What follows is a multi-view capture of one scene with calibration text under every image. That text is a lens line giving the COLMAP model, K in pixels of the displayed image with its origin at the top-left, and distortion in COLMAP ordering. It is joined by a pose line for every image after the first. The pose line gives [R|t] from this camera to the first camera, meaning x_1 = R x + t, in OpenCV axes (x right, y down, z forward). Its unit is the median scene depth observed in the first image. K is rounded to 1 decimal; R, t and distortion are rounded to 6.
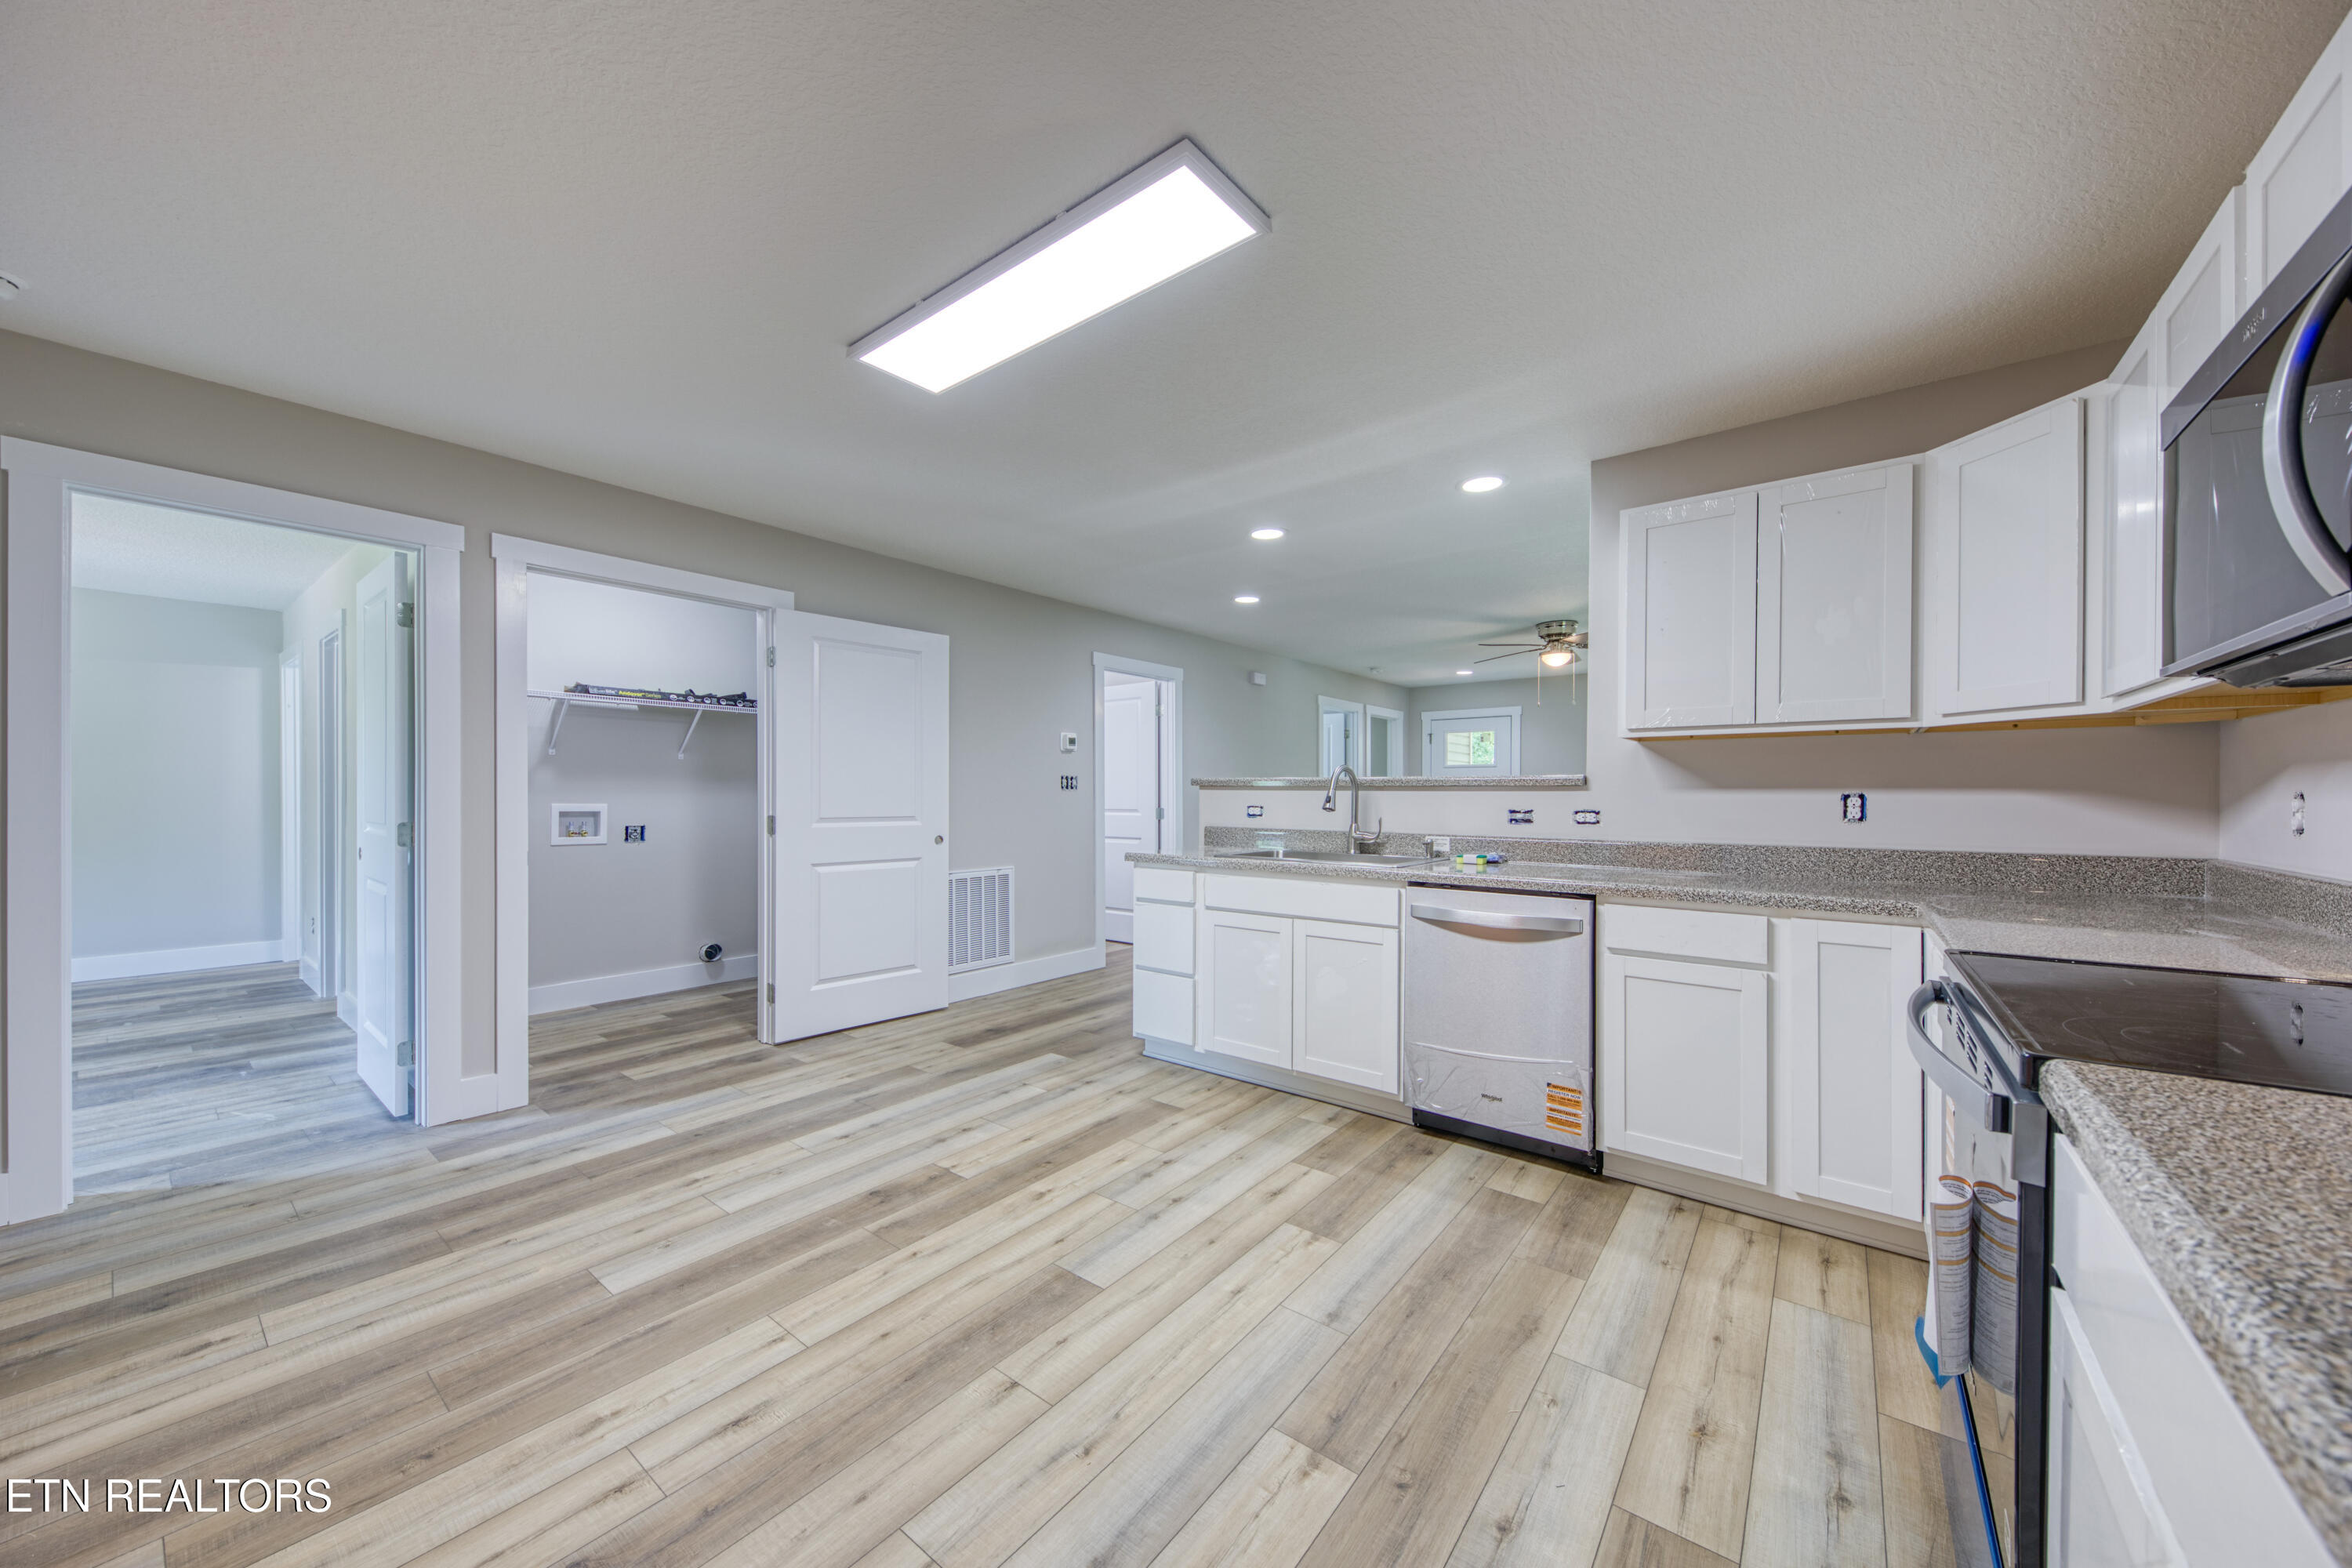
lens RADIAL K [[834.4, 0, 1136.4], [0, 834.4, 797.0], [0, 0, 1]] dist [0.006149, -0.001247]
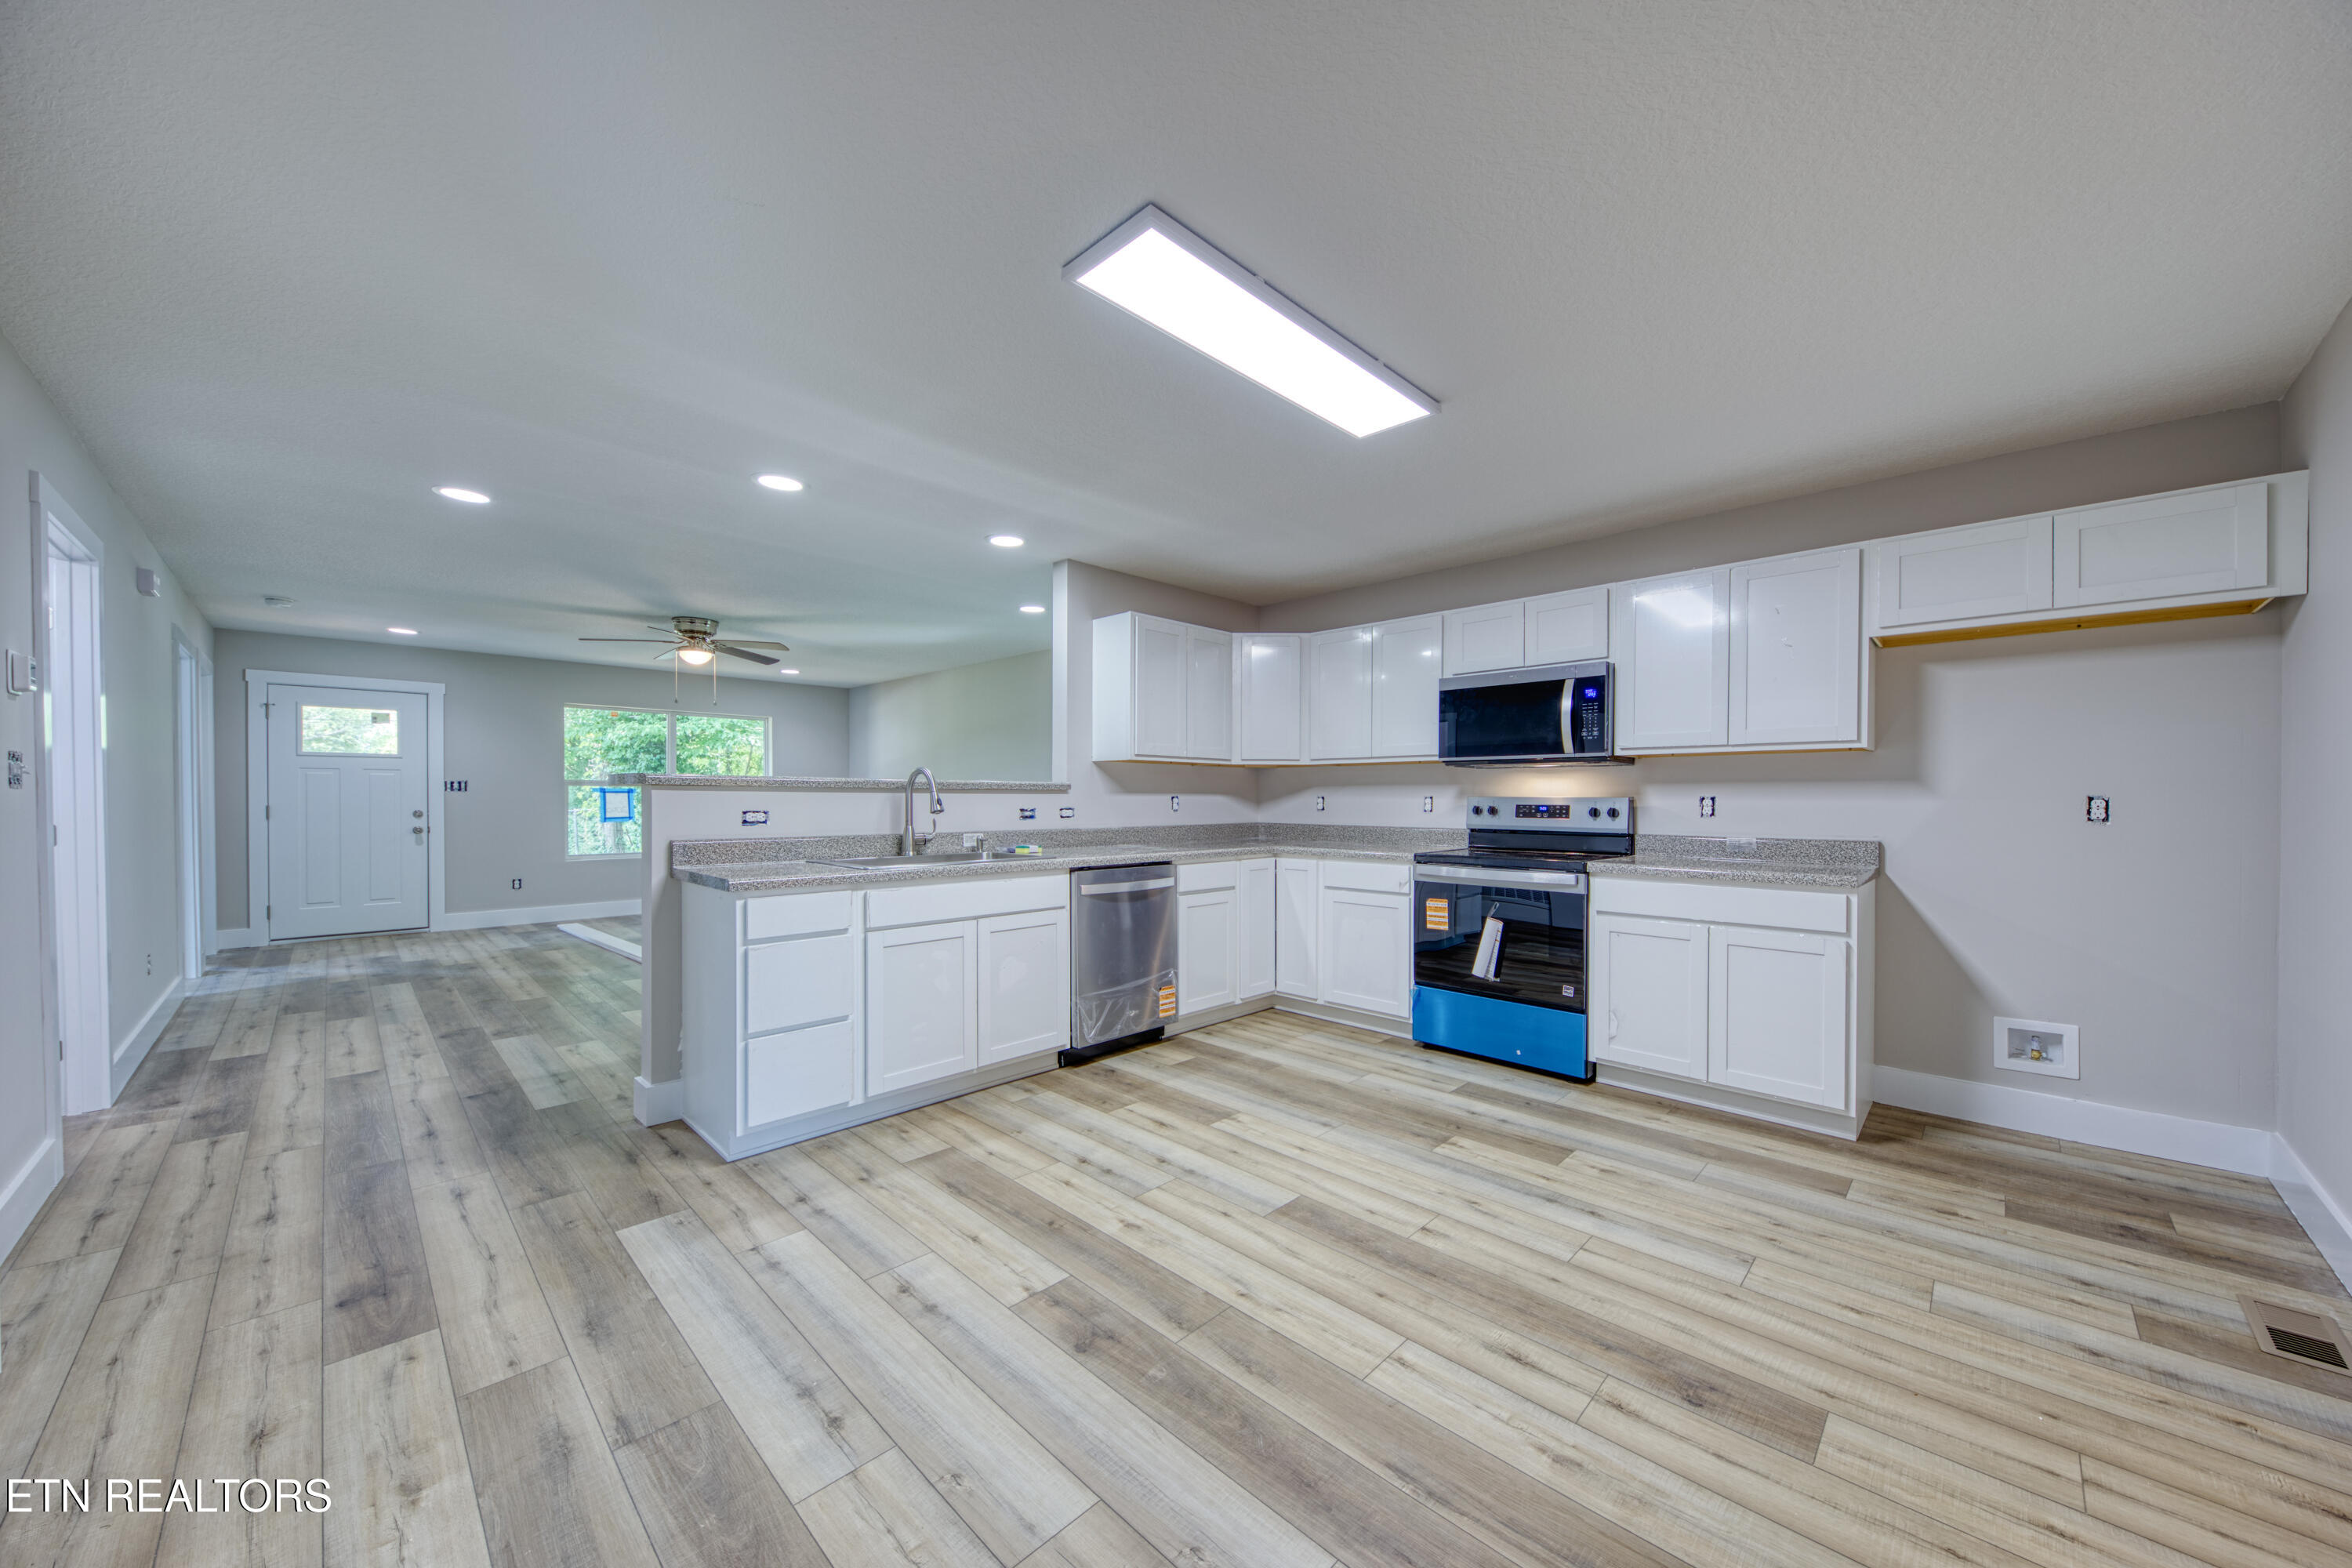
lens RADIAL K [[834.4, 0, 1178.4], [0, 834.4, 800.4], [0, 0, 1]] dist [0.006149, -0.001247]
pose [[0.090879, -0.007198, 0.995836, -0.947145], [0.001271, 0.999974, 0.007112, -0.007028], [-0.995861, 0.000620, 0.090886, 0.783411]]
